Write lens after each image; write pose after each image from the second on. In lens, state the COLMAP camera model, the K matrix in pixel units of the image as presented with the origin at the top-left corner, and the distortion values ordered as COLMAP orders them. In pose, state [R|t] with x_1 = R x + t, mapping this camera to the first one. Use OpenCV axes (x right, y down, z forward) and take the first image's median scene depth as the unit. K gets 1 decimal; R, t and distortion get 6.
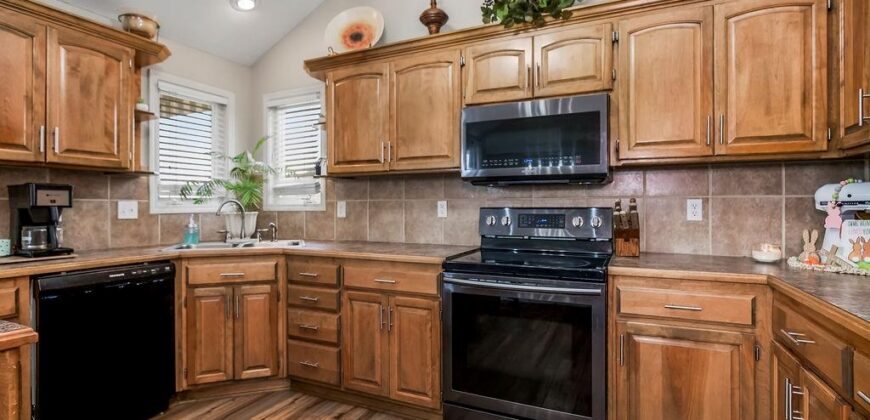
lens RADIAL K [[403.6, 0, 435.0], [0, 403.6, 210.0], [0, 0, 1]] dist [-0.000649, 0.000659]
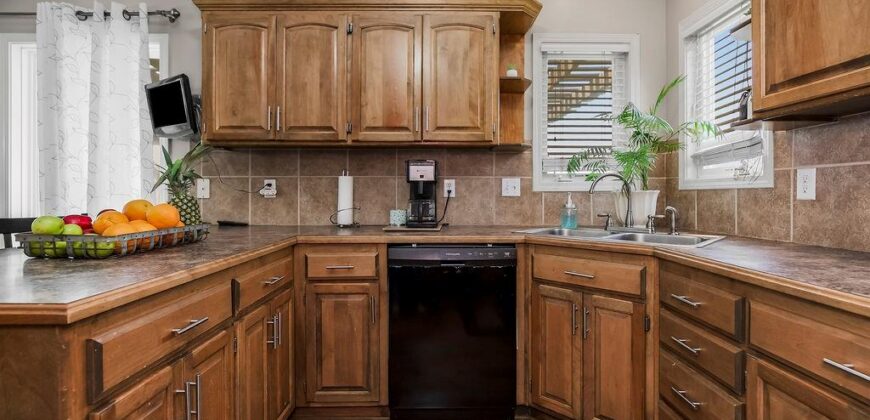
lens RADIAL K [[405.8, 0, 437.9], [0, 405.8, 194.0], [0, 0, 1]] dist [-0.003001, -0.000337]
pose [[0.439189, 0.003550, -0.898388, 0.026762], [-0.009559, 0.999954, -0.000722, 0.018669], [0.898344, 0.008905, 0.439203, 0.423601]]
